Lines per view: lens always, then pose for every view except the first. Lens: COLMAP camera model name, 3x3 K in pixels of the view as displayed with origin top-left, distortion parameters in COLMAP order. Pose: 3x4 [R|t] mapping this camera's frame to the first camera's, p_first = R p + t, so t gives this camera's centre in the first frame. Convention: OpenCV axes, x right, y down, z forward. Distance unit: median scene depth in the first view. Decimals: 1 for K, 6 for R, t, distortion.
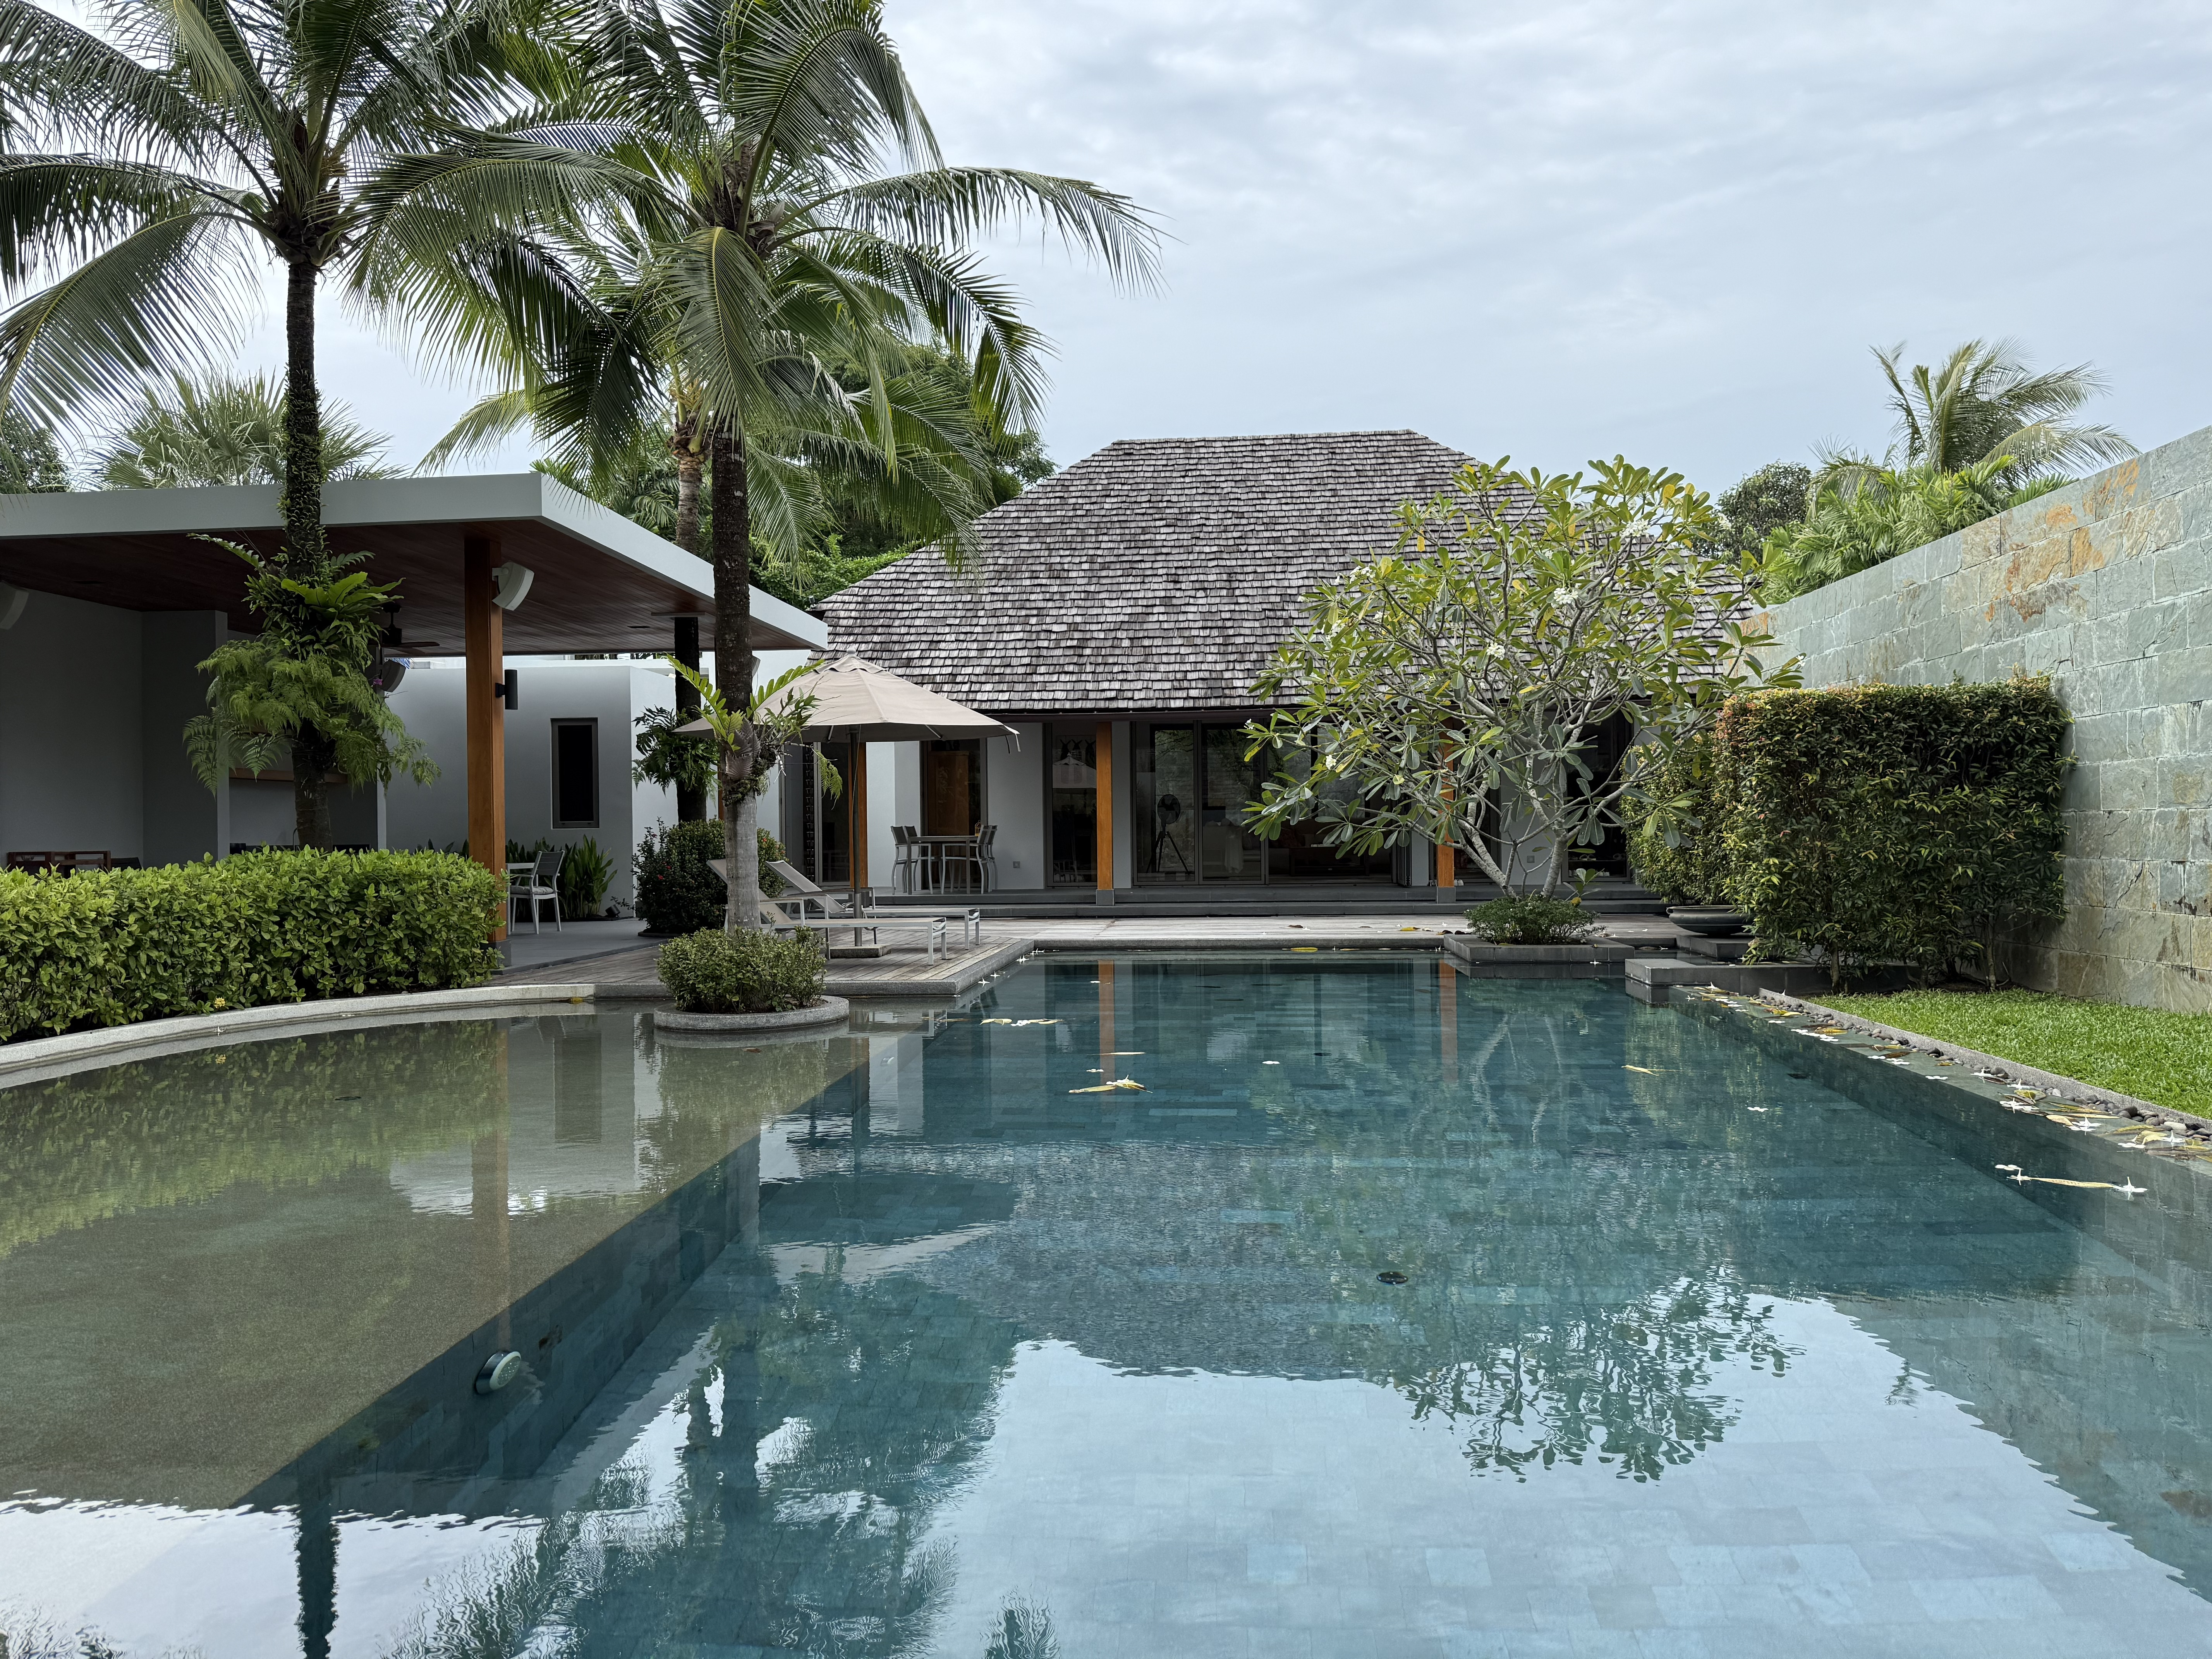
lens RADIAL K [[1558.5, 0, 1108.3], [0, 1558.5, 832.8], [0, 0, 1]] dist [0.140026, -0.202275]
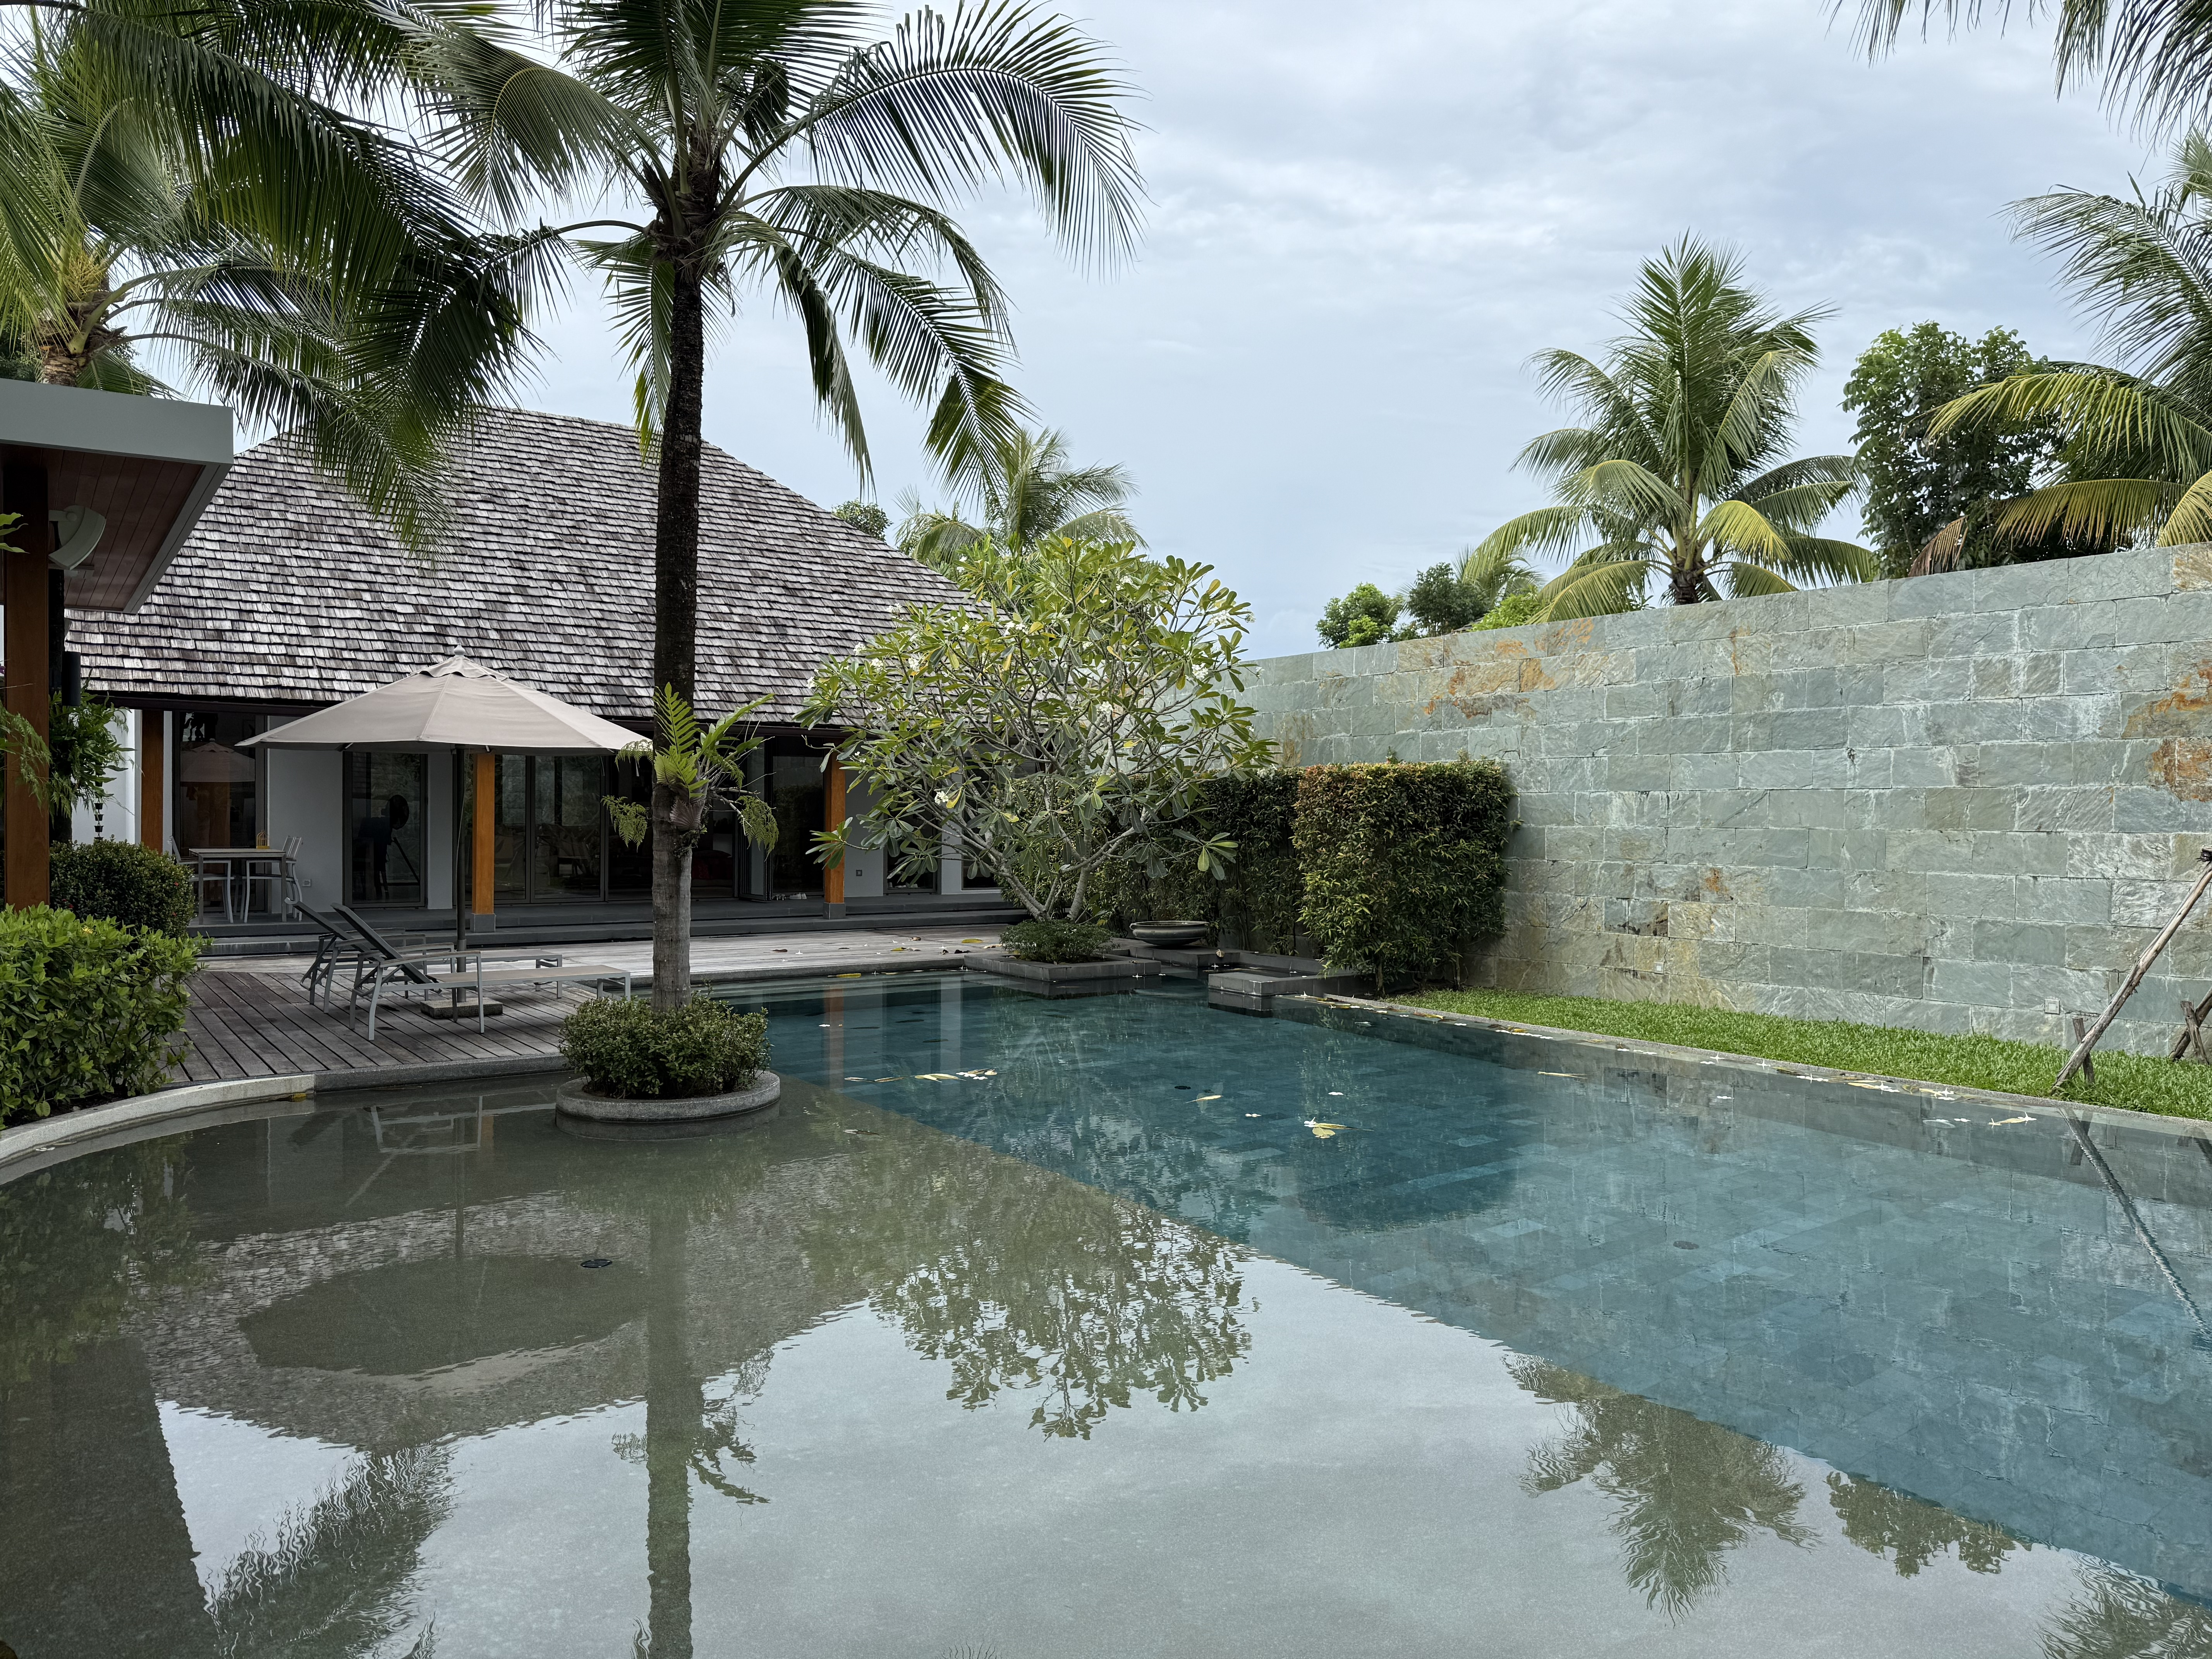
lens RADIAL K [[1556.4, 0, 1107.9], [0, 1556.4, 851.1], [0, 0, 1]] dist [0.078159, -0.107915]
pose [[0.774568, 0.002463, 0.632485, -0.452202], [-0.016951, 0.999714, 0.016865, -0.030775], [-0.632263, -0.023785, 0.774389, 0.129823]]
